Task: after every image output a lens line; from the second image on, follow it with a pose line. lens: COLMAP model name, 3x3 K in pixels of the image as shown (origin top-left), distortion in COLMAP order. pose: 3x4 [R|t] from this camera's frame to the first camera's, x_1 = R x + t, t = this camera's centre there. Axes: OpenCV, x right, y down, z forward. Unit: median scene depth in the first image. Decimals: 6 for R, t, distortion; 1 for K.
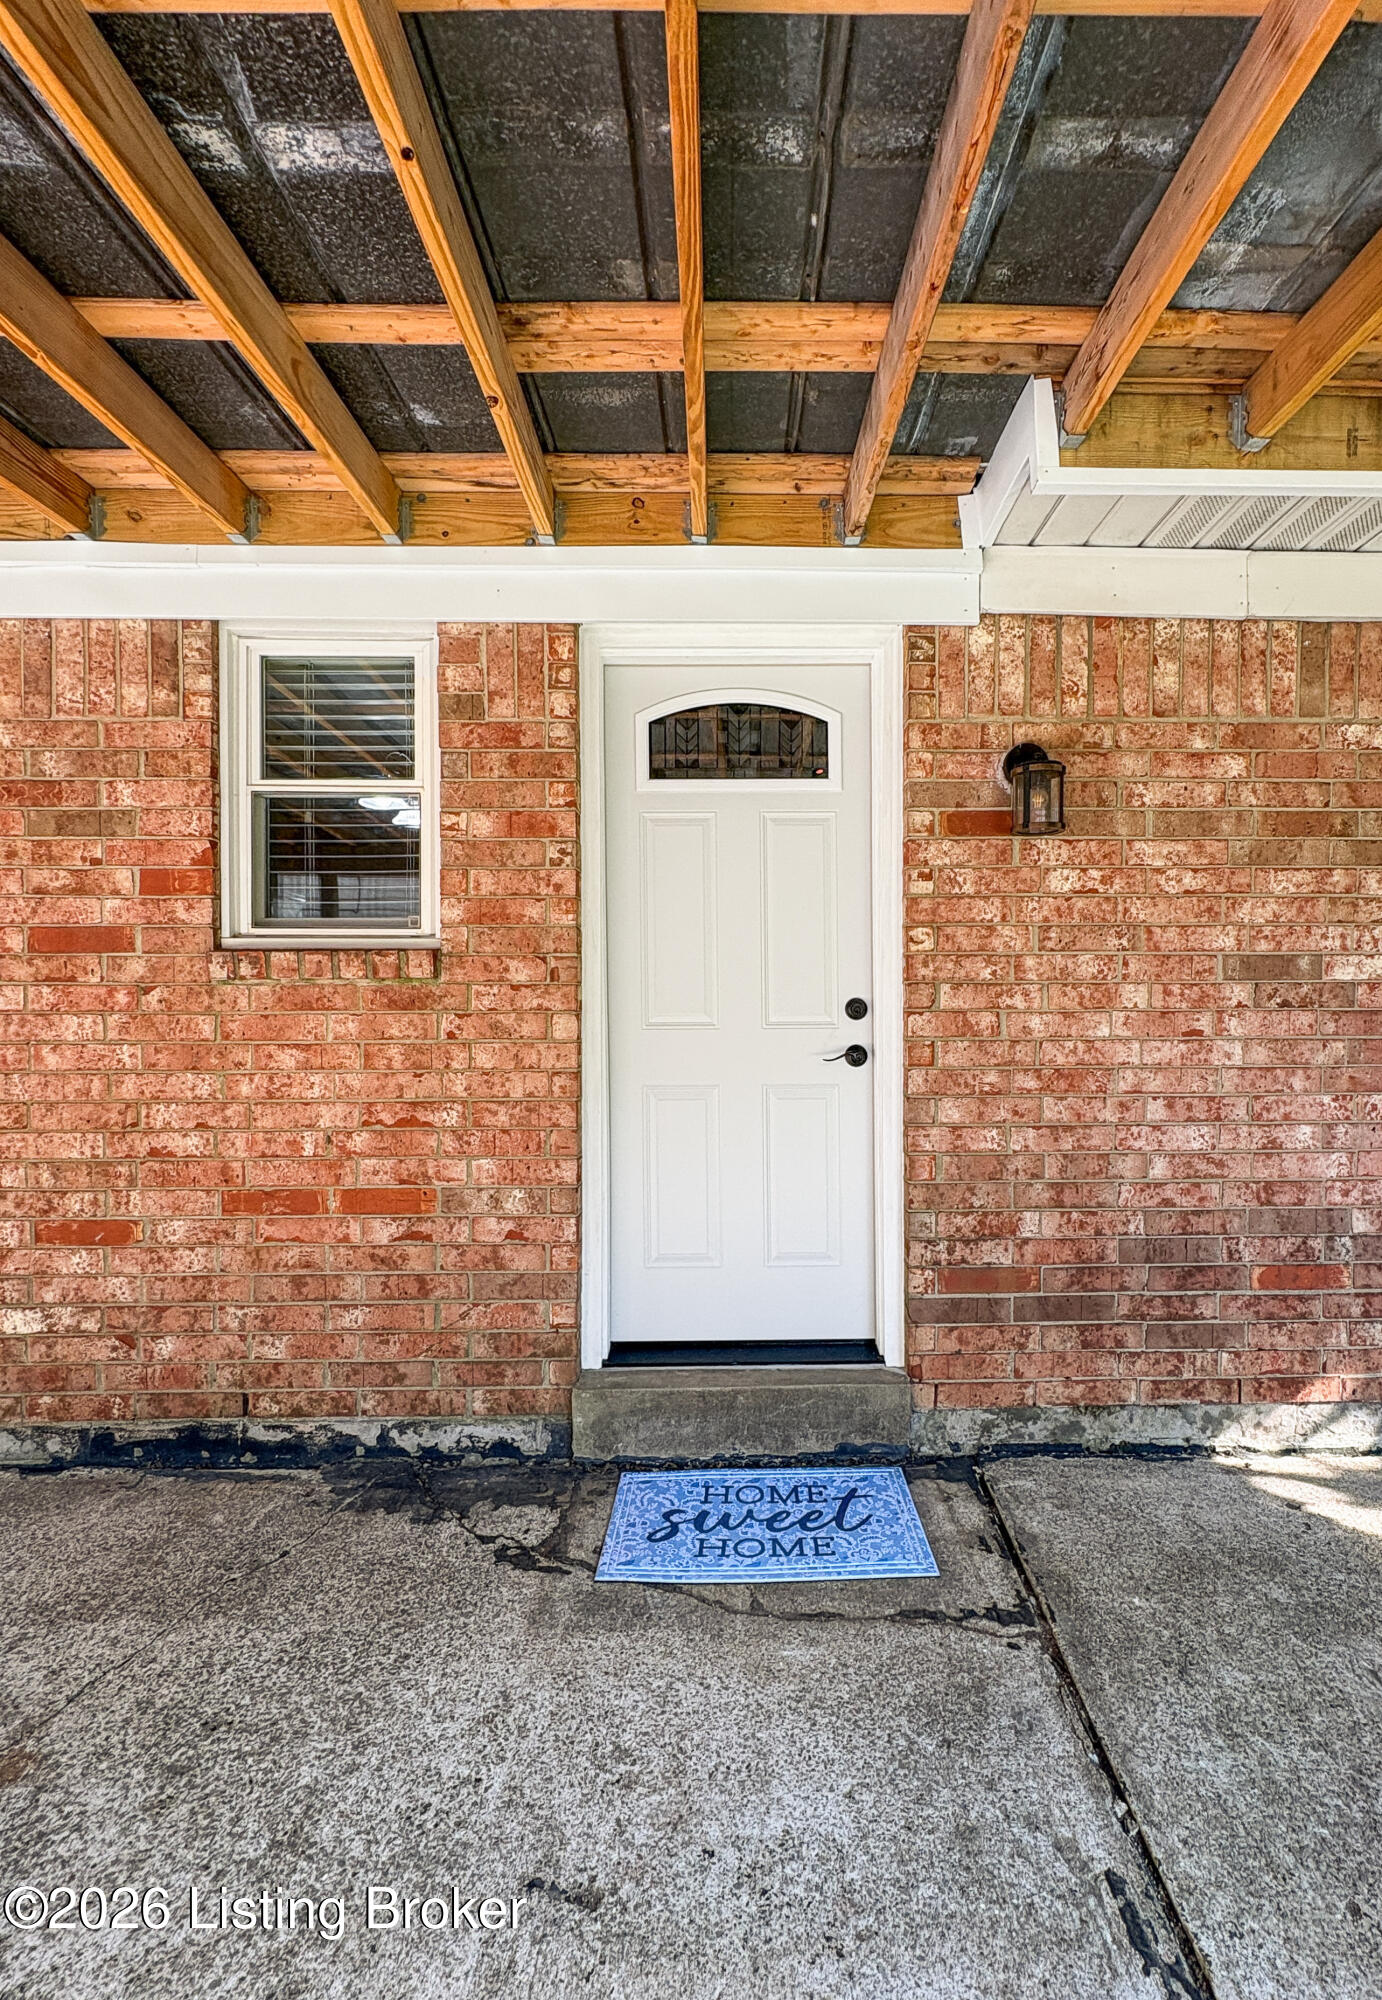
lens RADIAL K [[894.0, 0, 691.0], [0, 894.0, 1000.0], [0, 0, 1]] dist [0.007719, 0.000053]
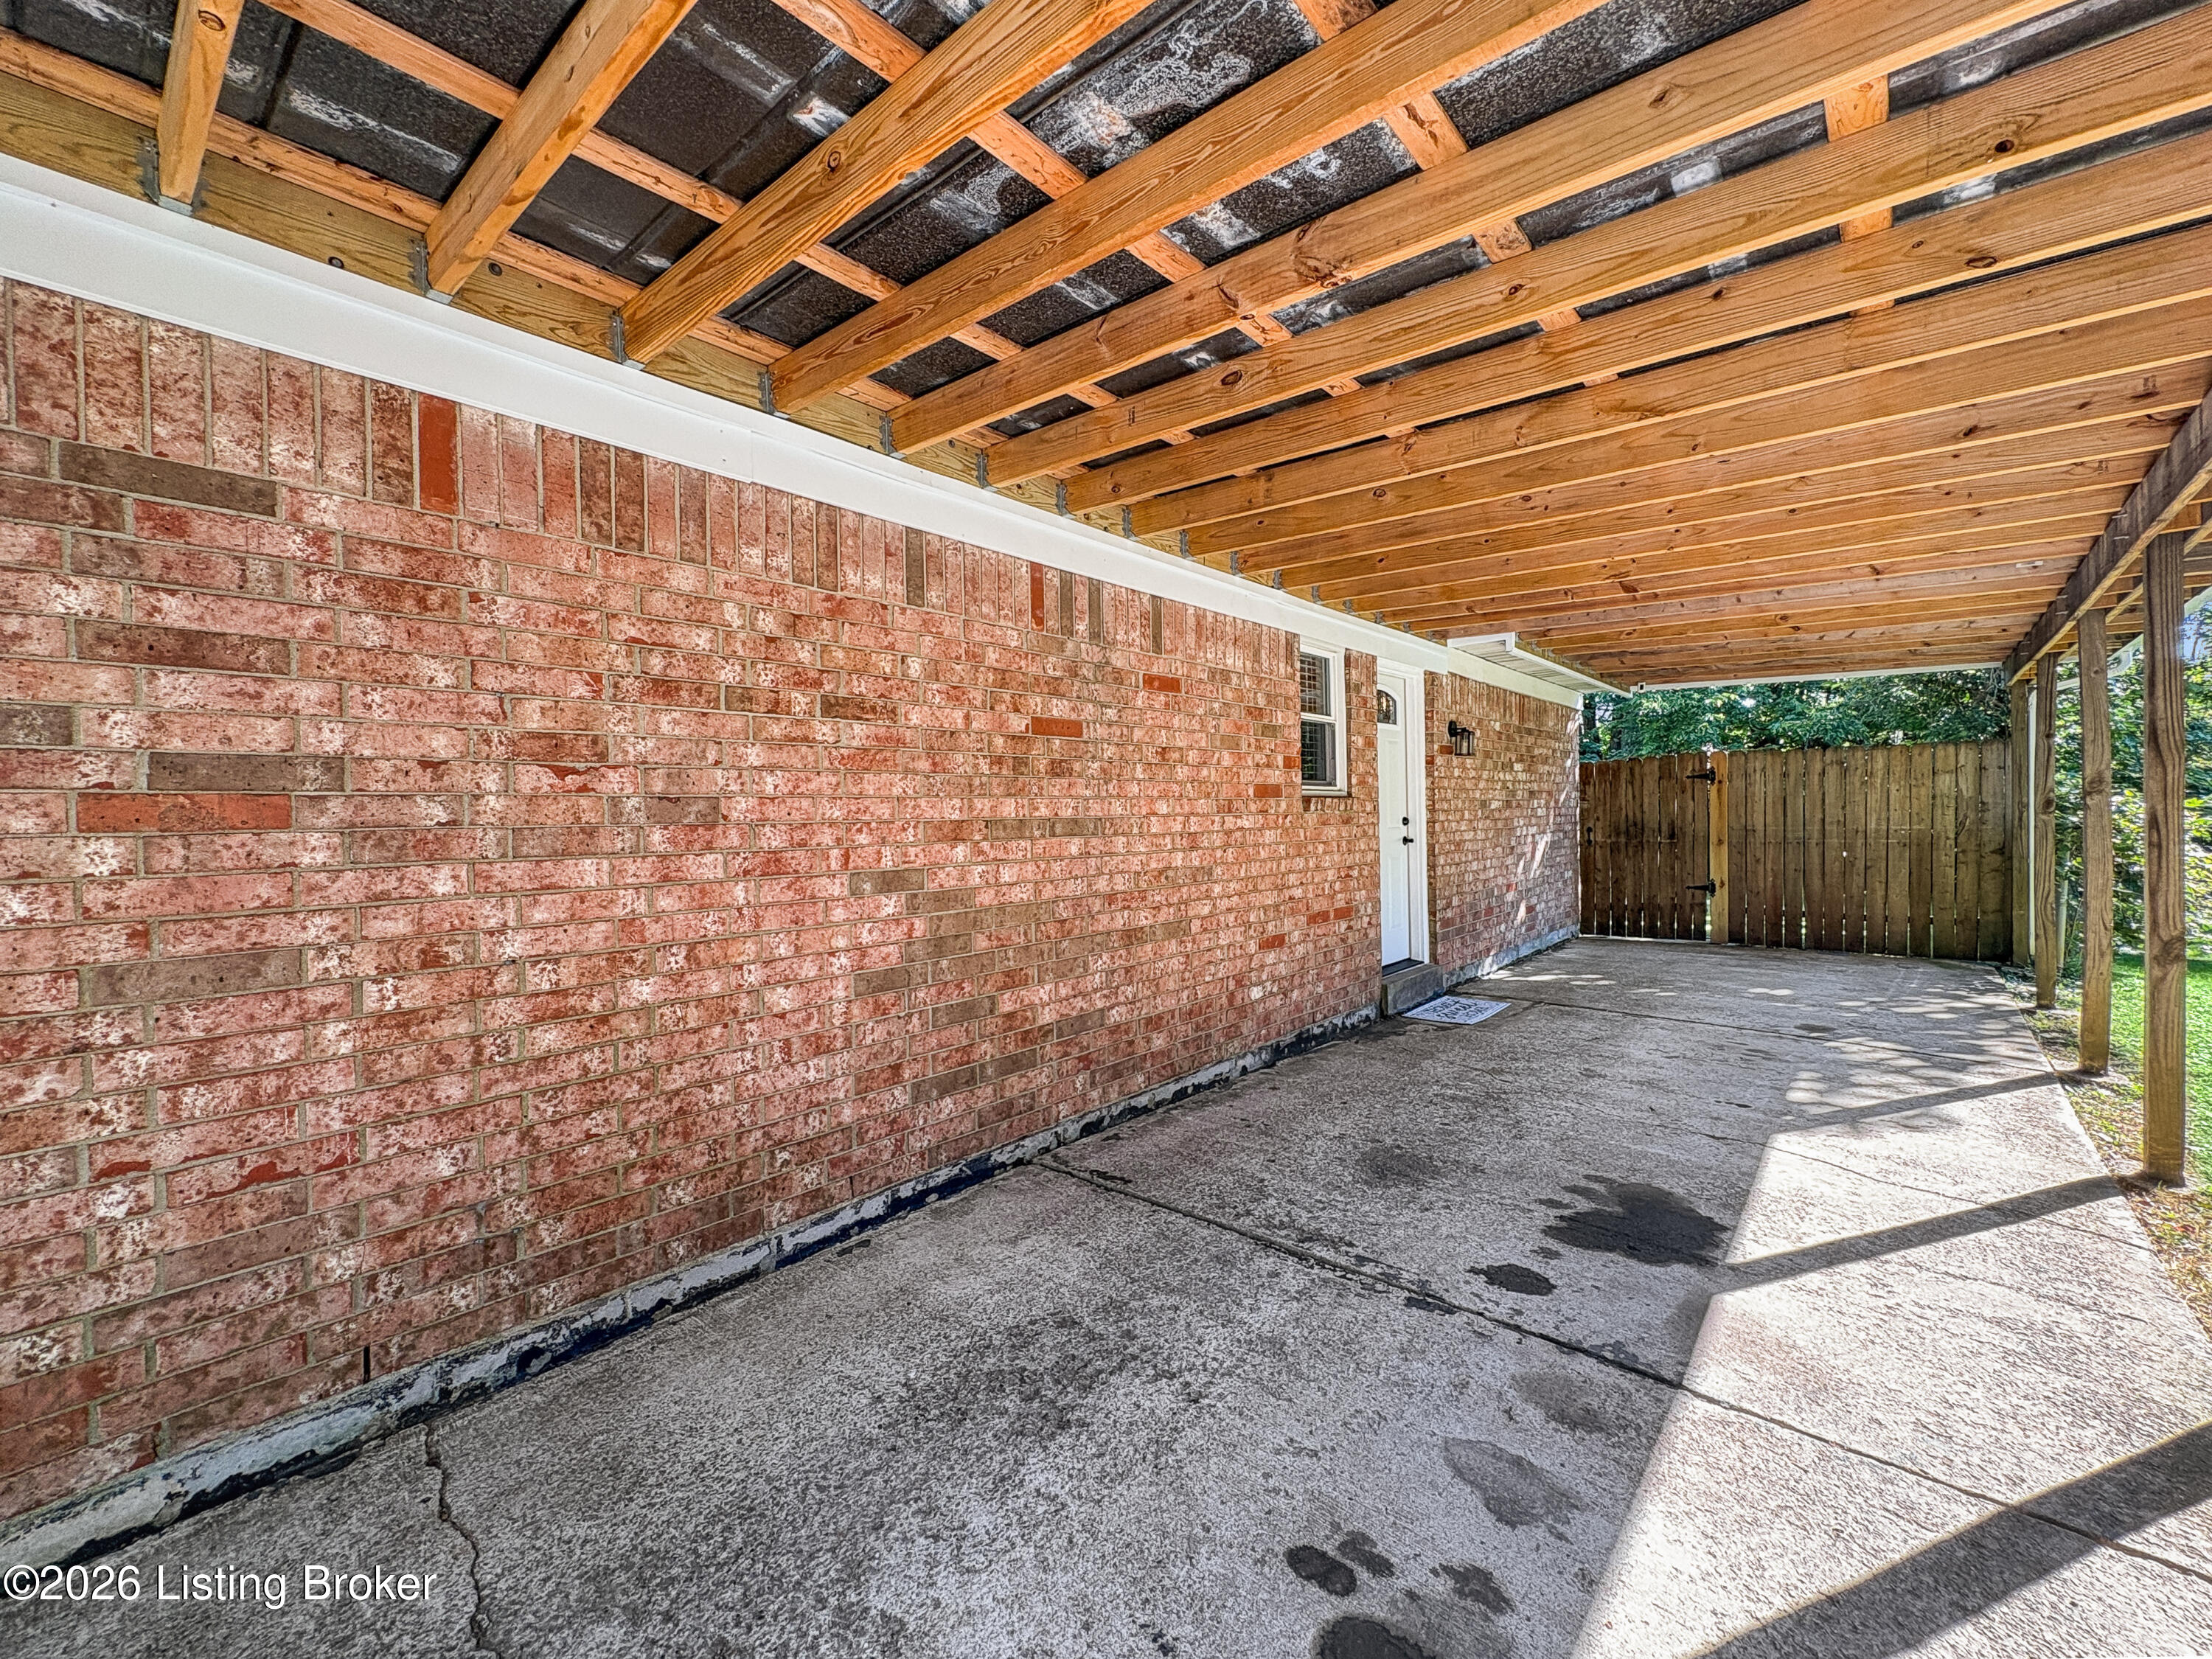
lens RADIAL K [[879.9, 0, 1106.0], [0, 879.9, 829.5], [0, 0, 1]] dist [-0.006818, 0.000043]
pose [[0.684767, -0.021406, 0.728447, -2.295882], [0.027370, 0.999619, 0.003646, -0.000180], [-0.728248, 0.017441, 0.685092, -0.042737]]
